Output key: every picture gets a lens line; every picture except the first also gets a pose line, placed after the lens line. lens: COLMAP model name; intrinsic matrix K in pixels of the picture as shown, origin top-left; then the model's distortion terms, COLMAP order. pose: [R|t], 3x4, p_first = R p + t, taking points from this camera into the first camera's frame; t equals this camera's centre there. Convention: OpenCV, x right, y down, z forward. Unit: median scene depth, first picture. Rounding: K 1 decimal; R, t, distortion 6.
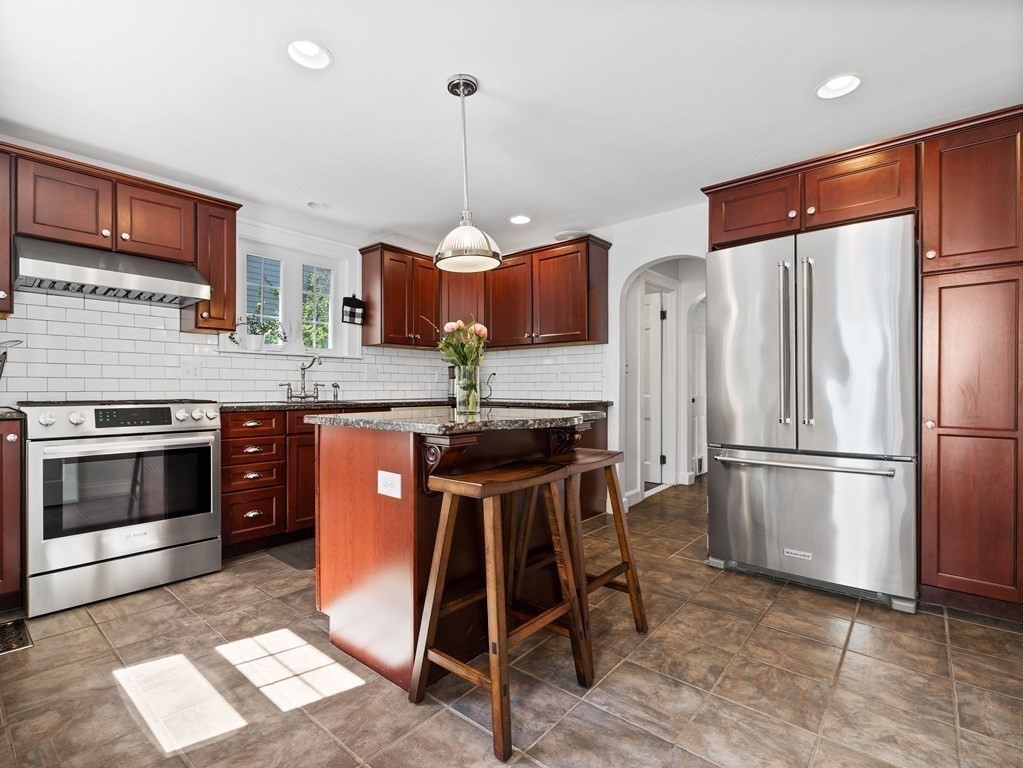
lens RADIAL K [[488.5, 0, 511.5], [0, 488.5, 384.0], [0, 0, 1]] dist [0.000876, 0.000102]
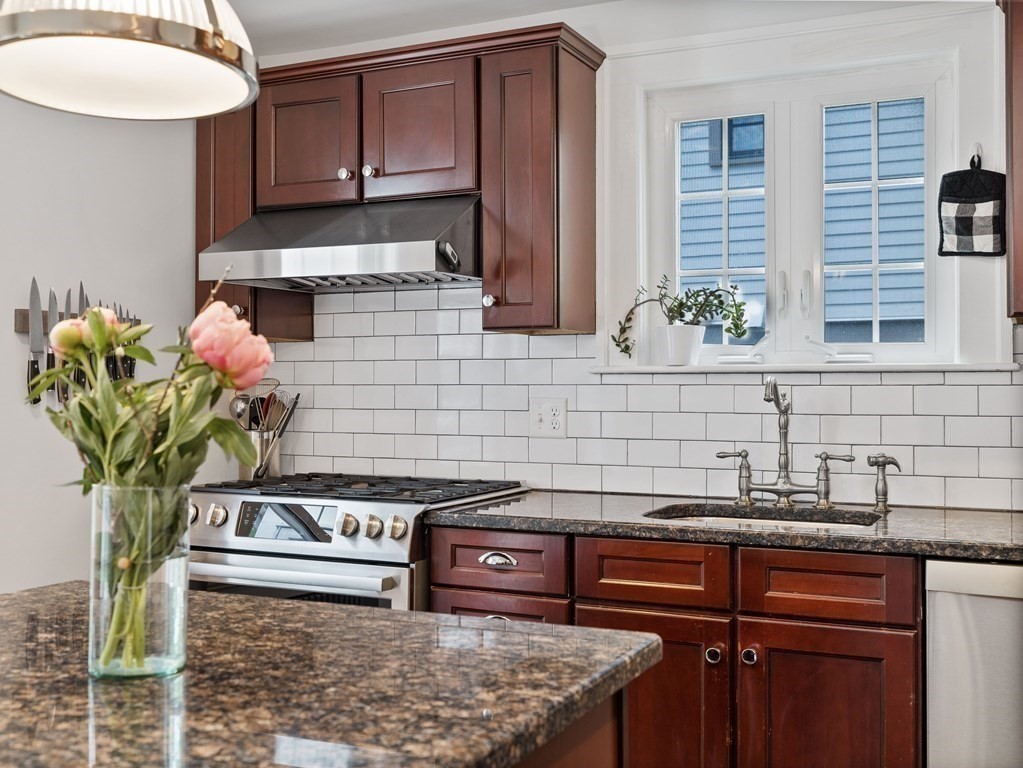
lens RADIAL K [[1122.3, 0, 511.5], [0, 1122.3, 384.0], [0, 0, 1]] dist [-0.011037, -0.016805]
pose [[0.256400, -0.003816, -0.966563, 0.297486], [0.007955, 0.999967, -0.001837, -0.049681], [0.966538, -0.007218, 0.256422, 0.602121]]
